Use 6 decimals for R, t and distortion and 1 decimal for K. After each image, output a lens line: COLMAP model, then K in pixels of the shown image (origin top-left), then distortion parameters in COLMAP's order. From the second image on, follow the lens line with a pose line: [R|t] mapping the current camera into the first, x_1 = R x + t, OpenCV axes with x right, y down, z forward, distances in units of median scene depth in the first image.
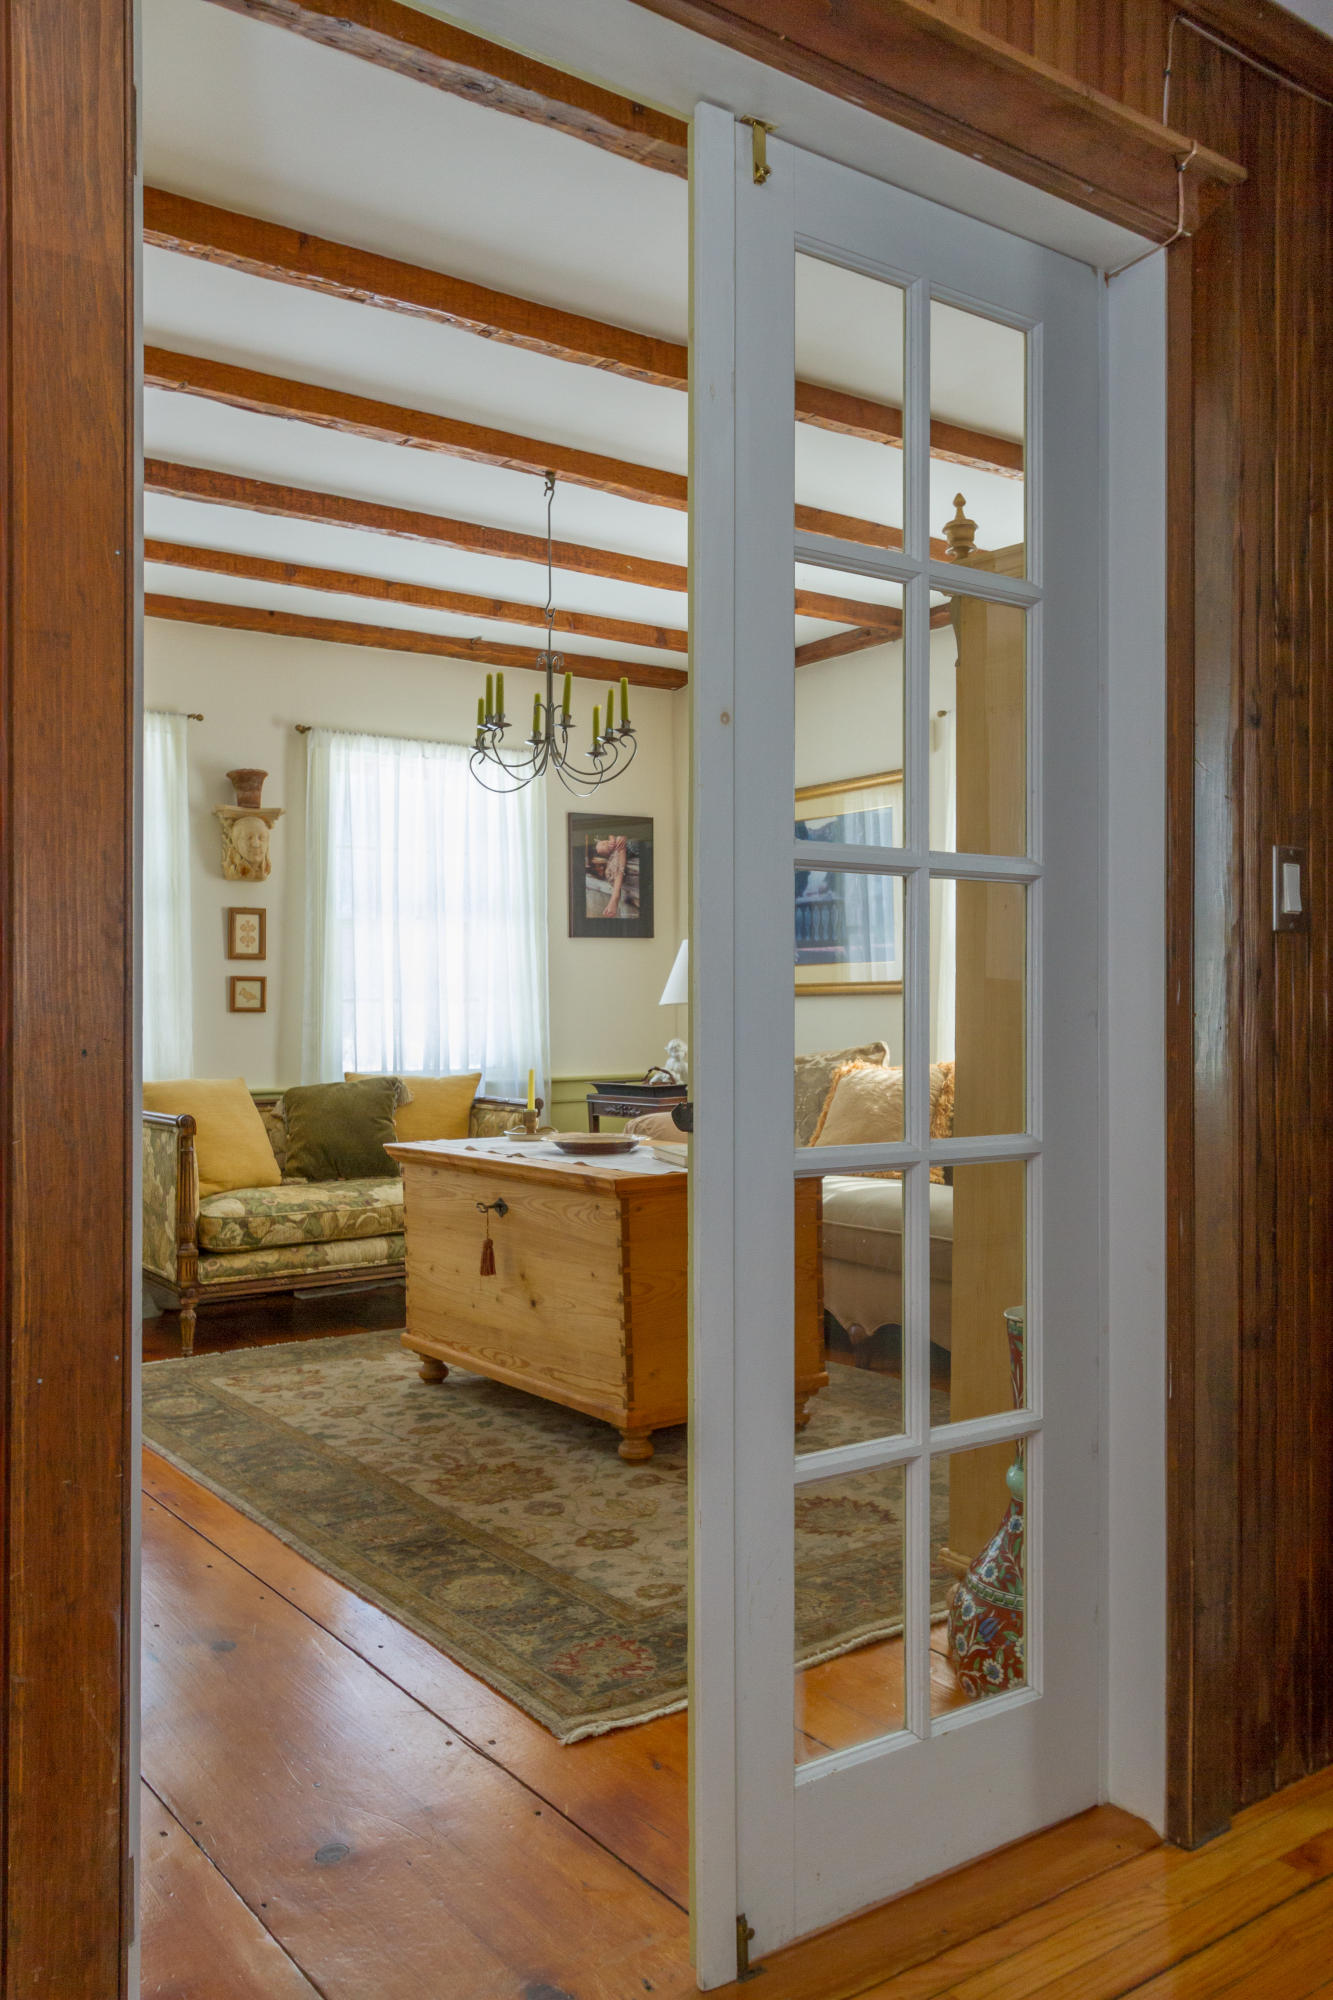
lens RADIAL K [[1585.7, 0, 664.9], [0, 1585.7, 1003.9], [0, 0, 1]] dist [0.001857, -0.000051]
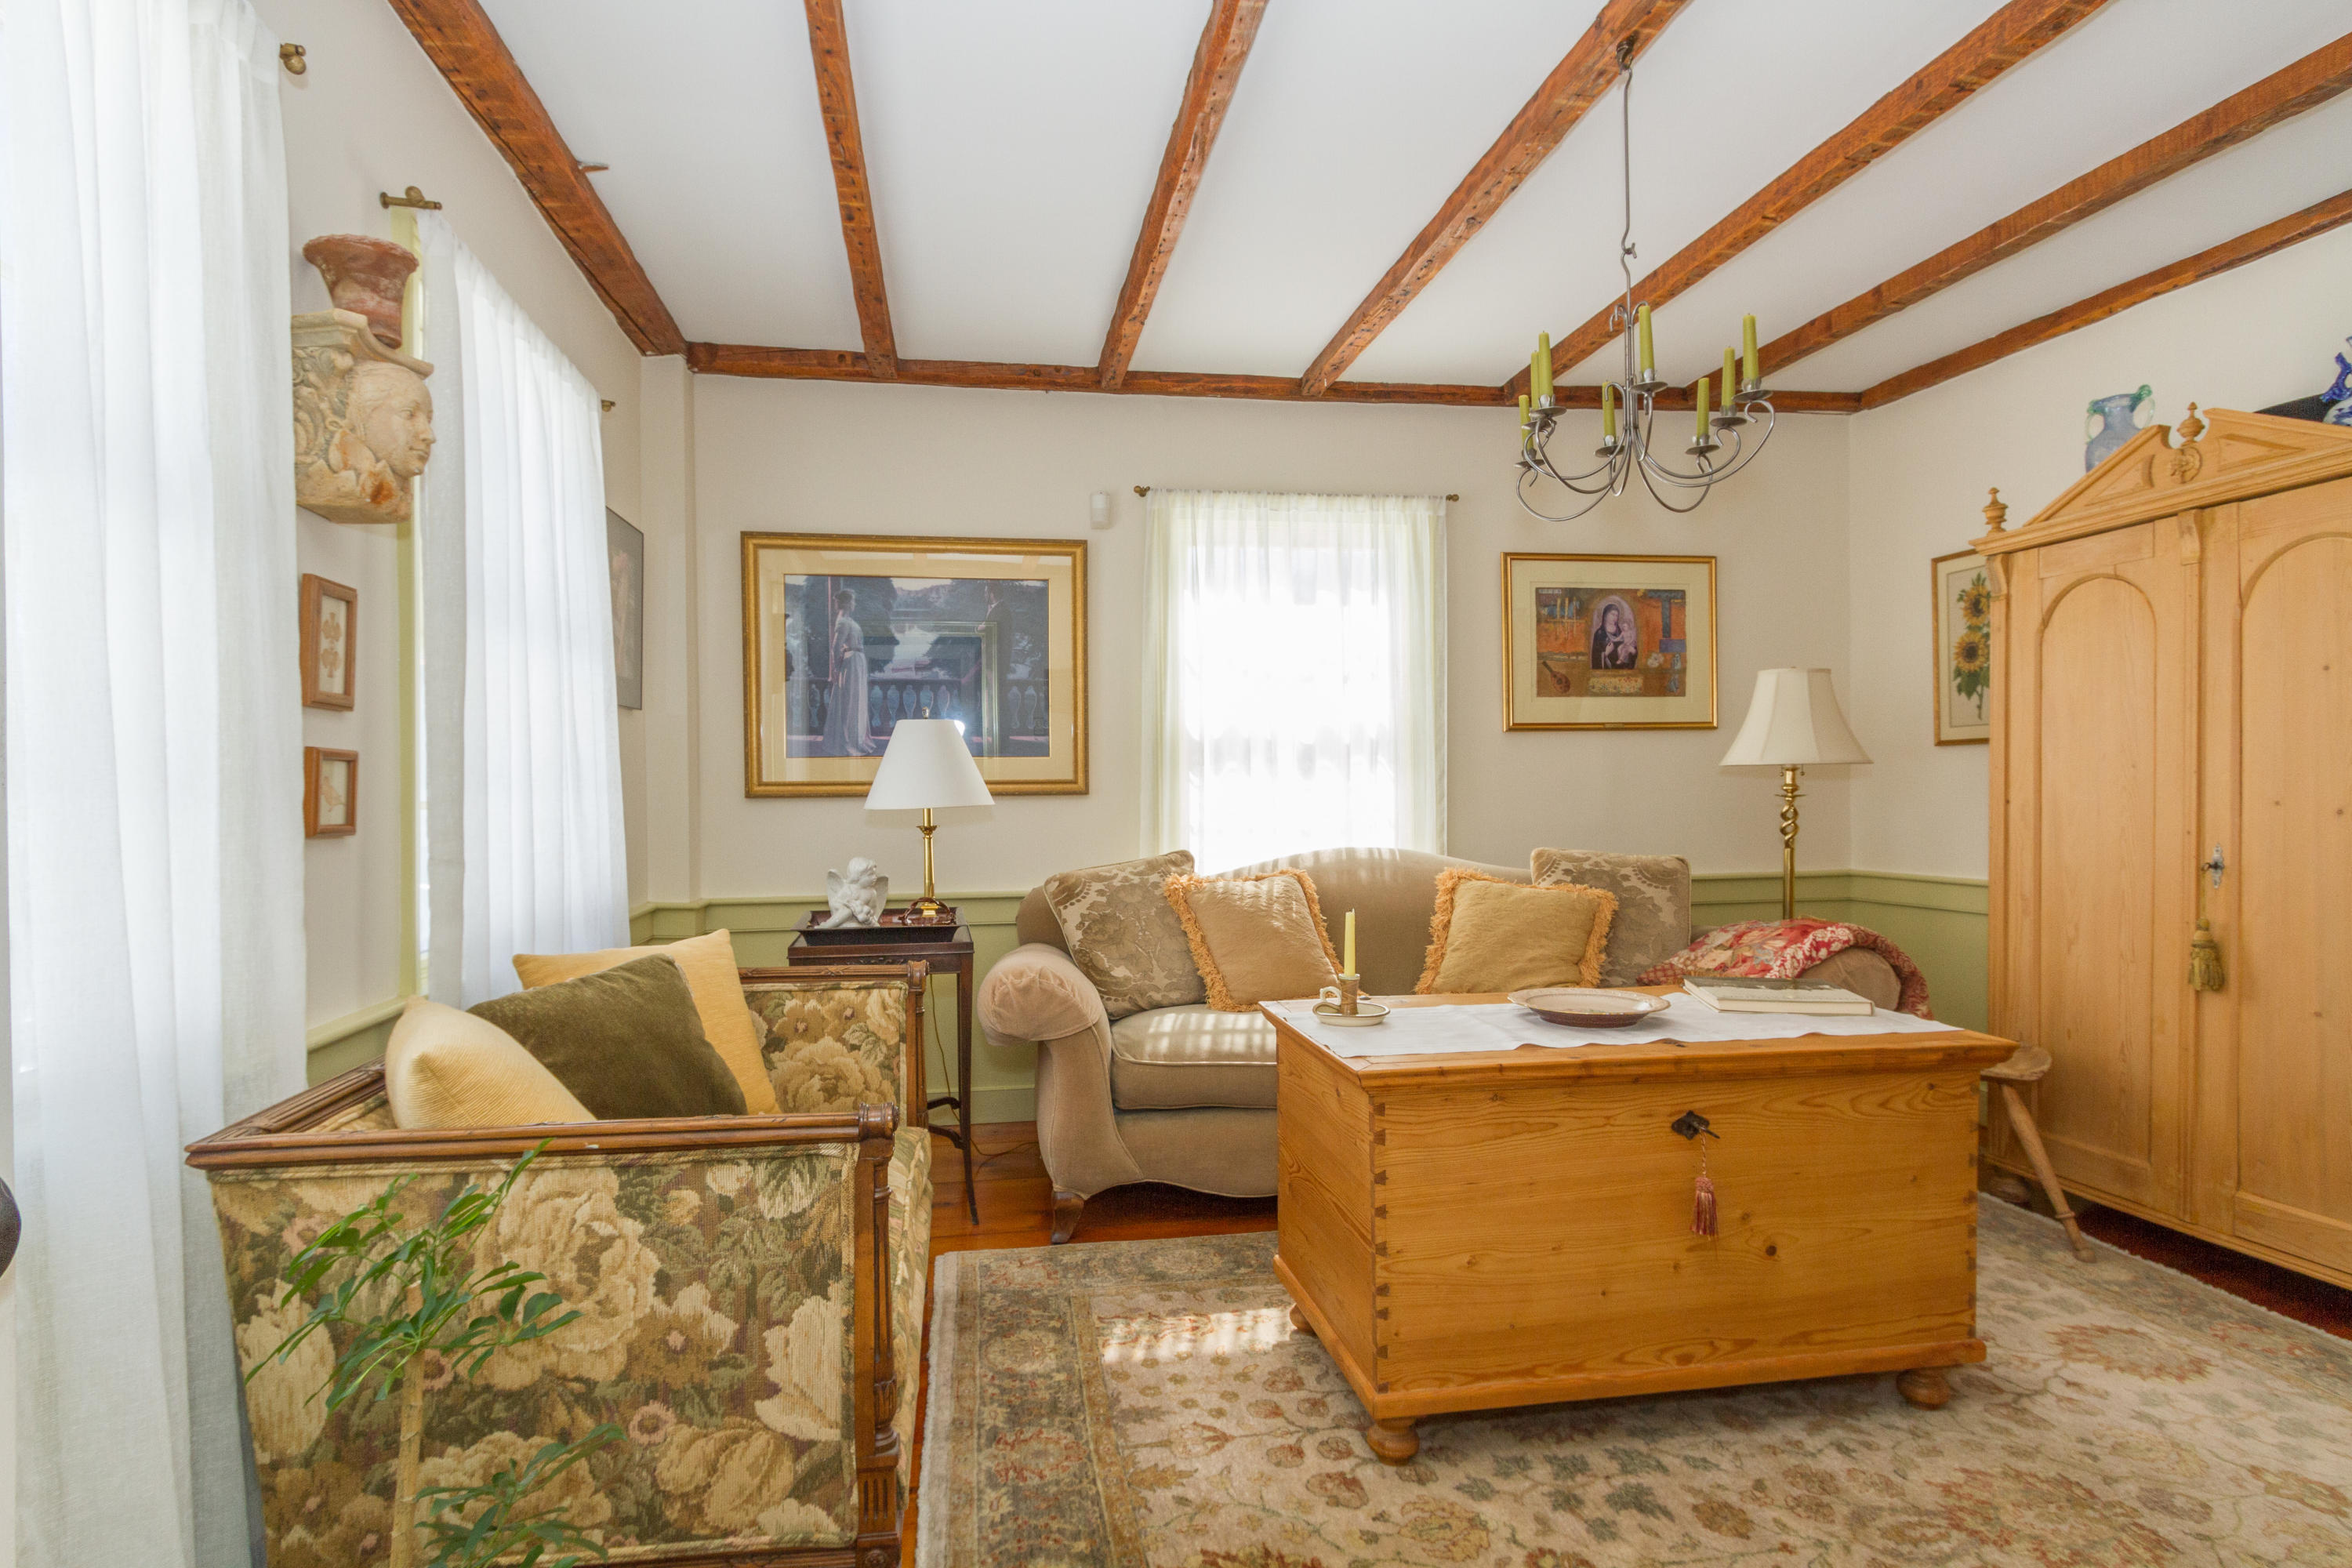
lens RADIAL K [[1236.2, 0, 1171.1], [0, 1236.2, 795.3], [0, 0, 1]] dist [-0.001464, -0.000137]
pose [[0.444209, 0.001113, 0.895923, -0.632925], [-0.000813, 0.999999, -0.000840, -0.007663], [-0.895923, -0.000355, 0.444209, 0.925751]]
